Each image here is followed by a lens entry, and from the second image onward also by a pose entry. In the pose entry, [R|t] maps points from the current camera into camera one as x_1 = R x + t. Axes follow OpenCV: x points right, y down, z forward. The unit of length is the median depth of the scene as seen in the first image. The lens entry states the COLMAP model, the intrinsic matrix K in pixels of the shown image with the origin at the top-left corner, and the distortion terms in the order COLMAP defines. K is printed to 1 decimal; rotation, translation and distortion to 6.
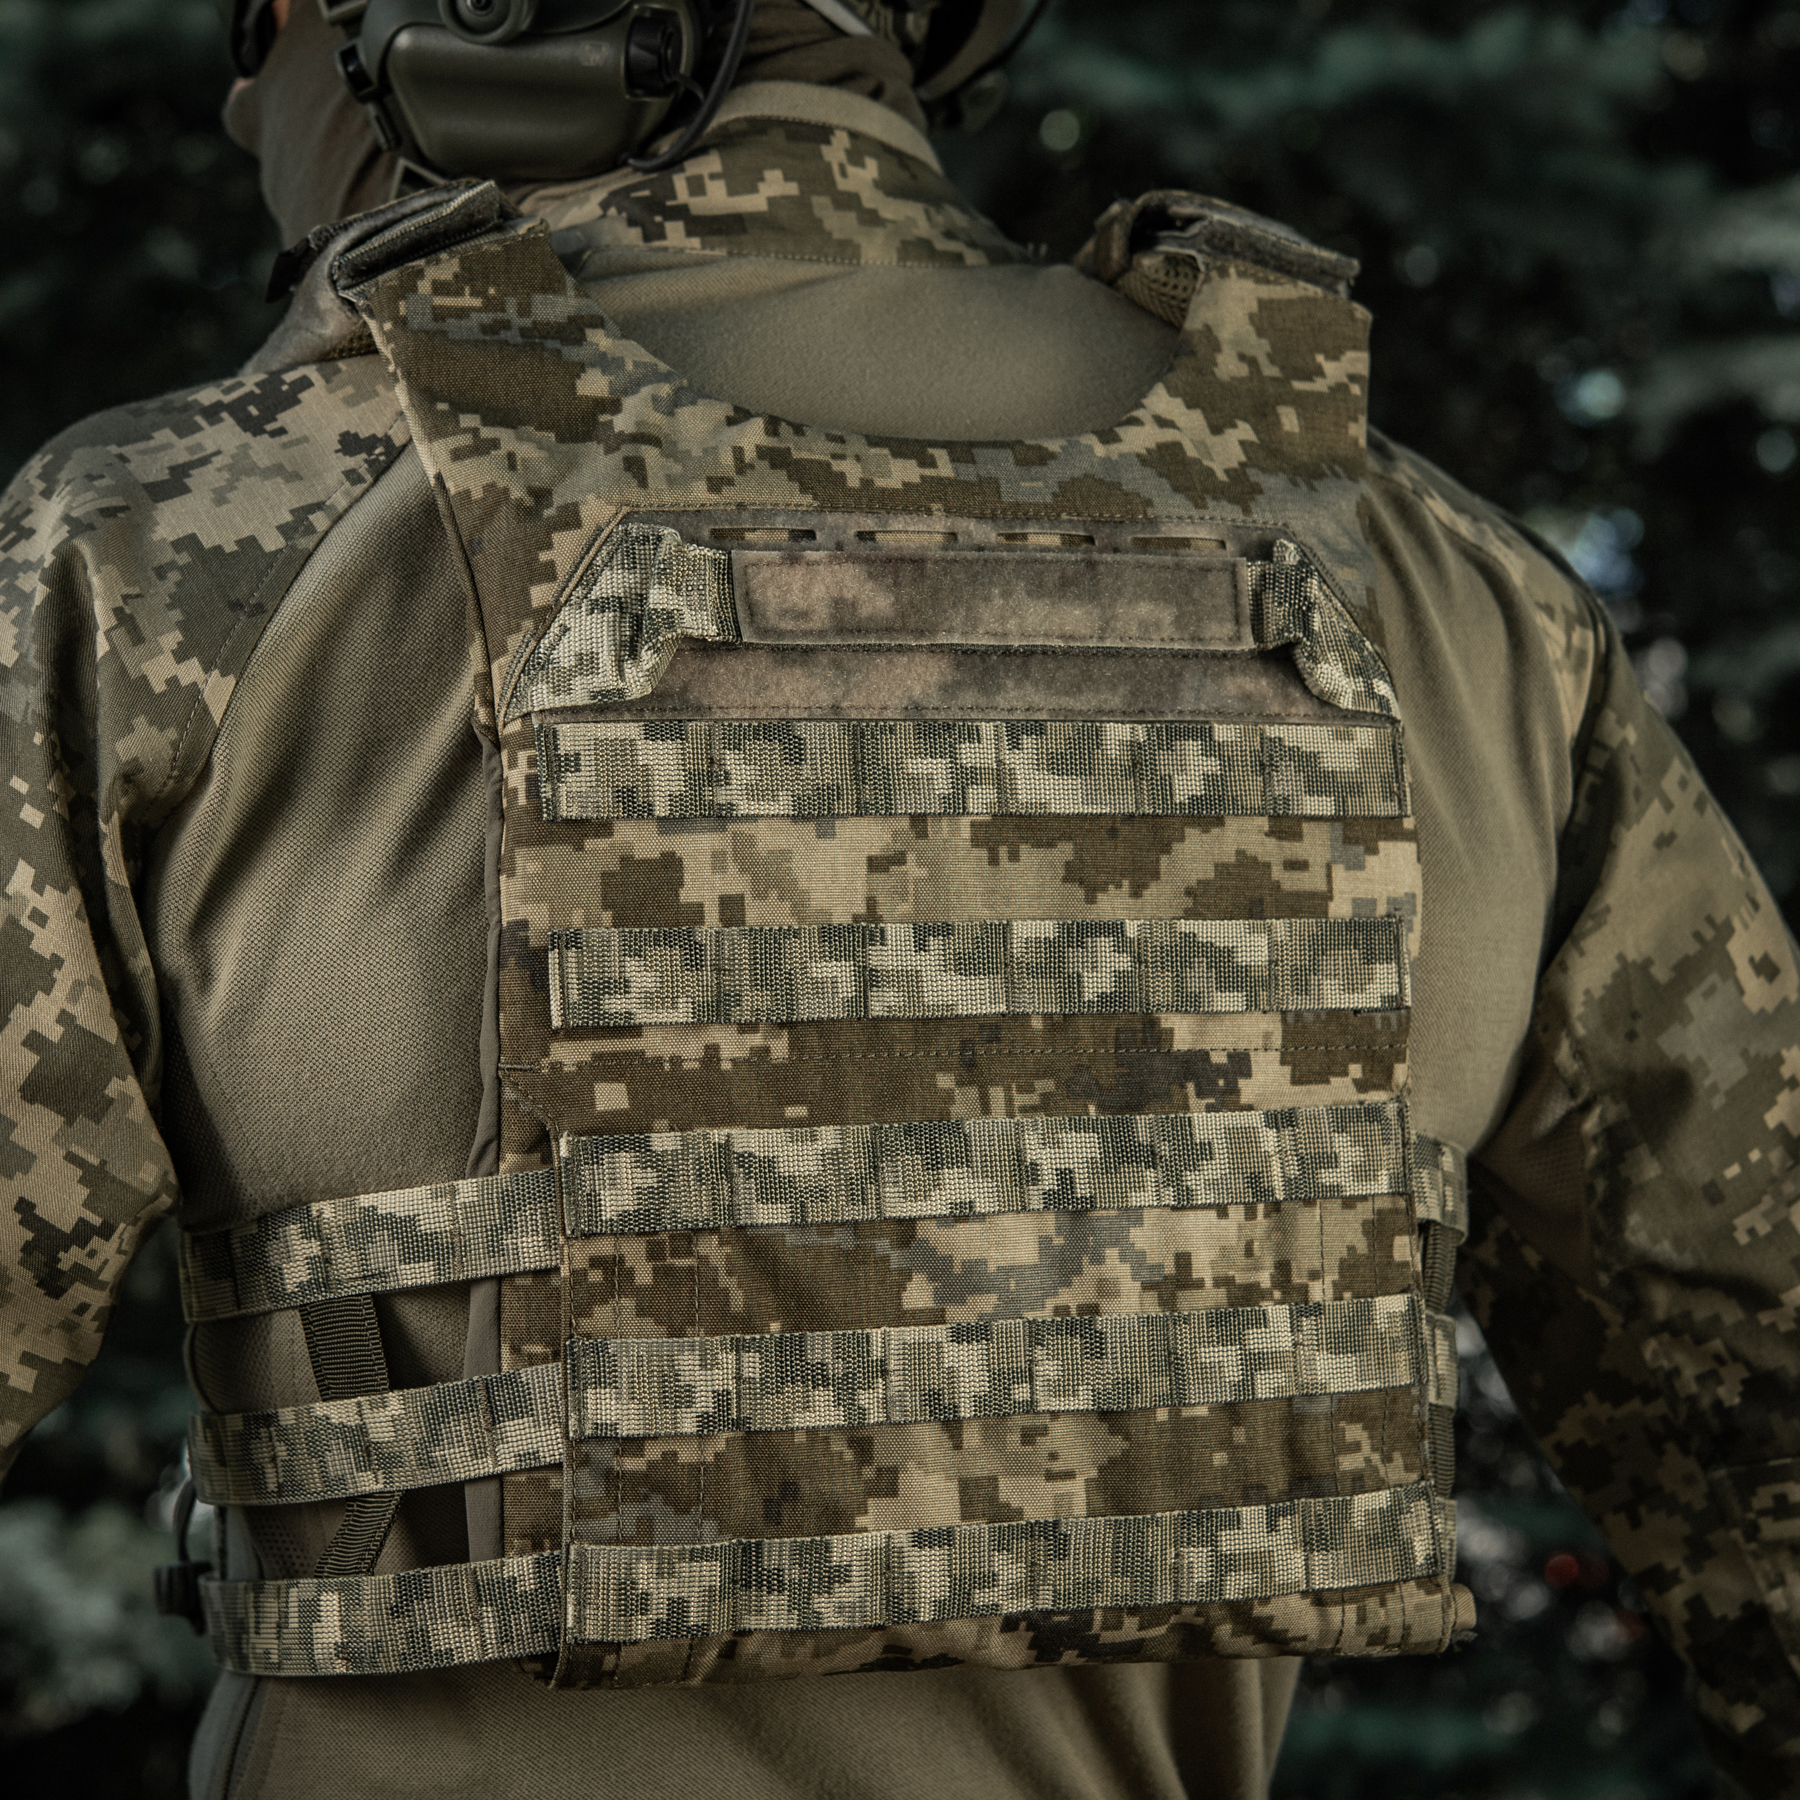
lens RADIAL K [[4614.3, 0, 841.1], [0, 4614.3, 991.8], [0, 0, 1]] dist [-0.038902, 0.664182]
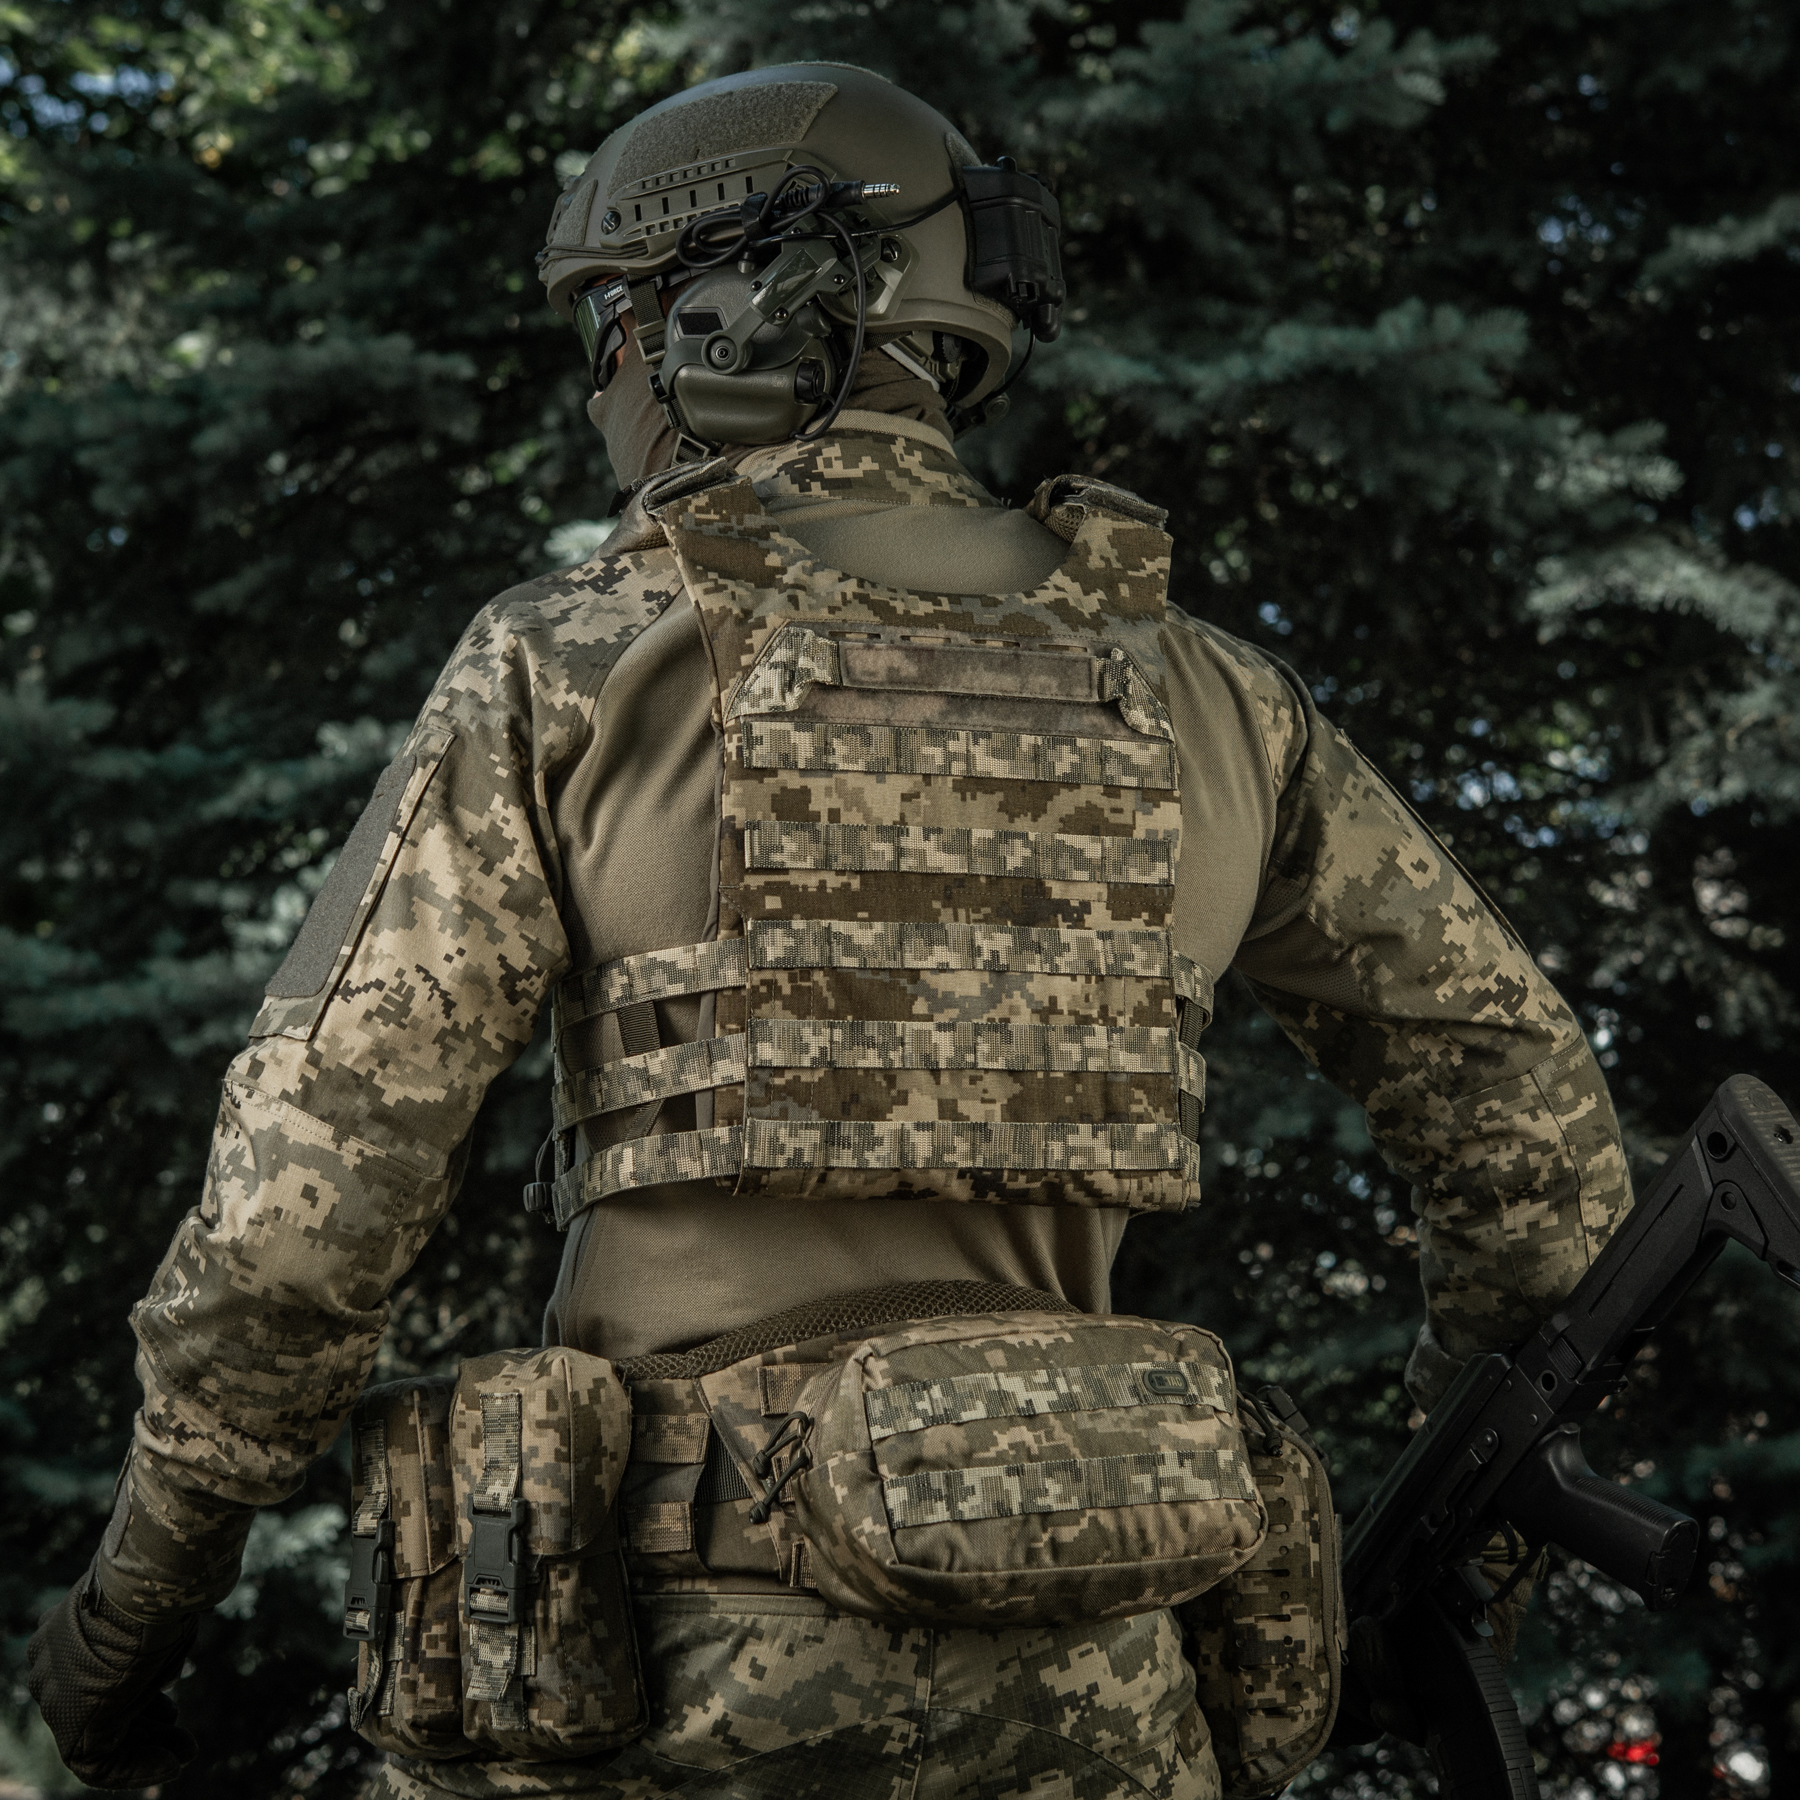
lens RADIAL K [[4882.2, 0, 903.8], [0, 4882.2, 1231.3], [0, 0, 1]] dist [-0.313413, 1.147022]
pose [[0.999647, 0.026321, -0.003573, 0.019637], [-0.026367, 0.999562, -0.013445, 0.192868], [0.003218, 0.013534, 0.999903, -1.147928]]
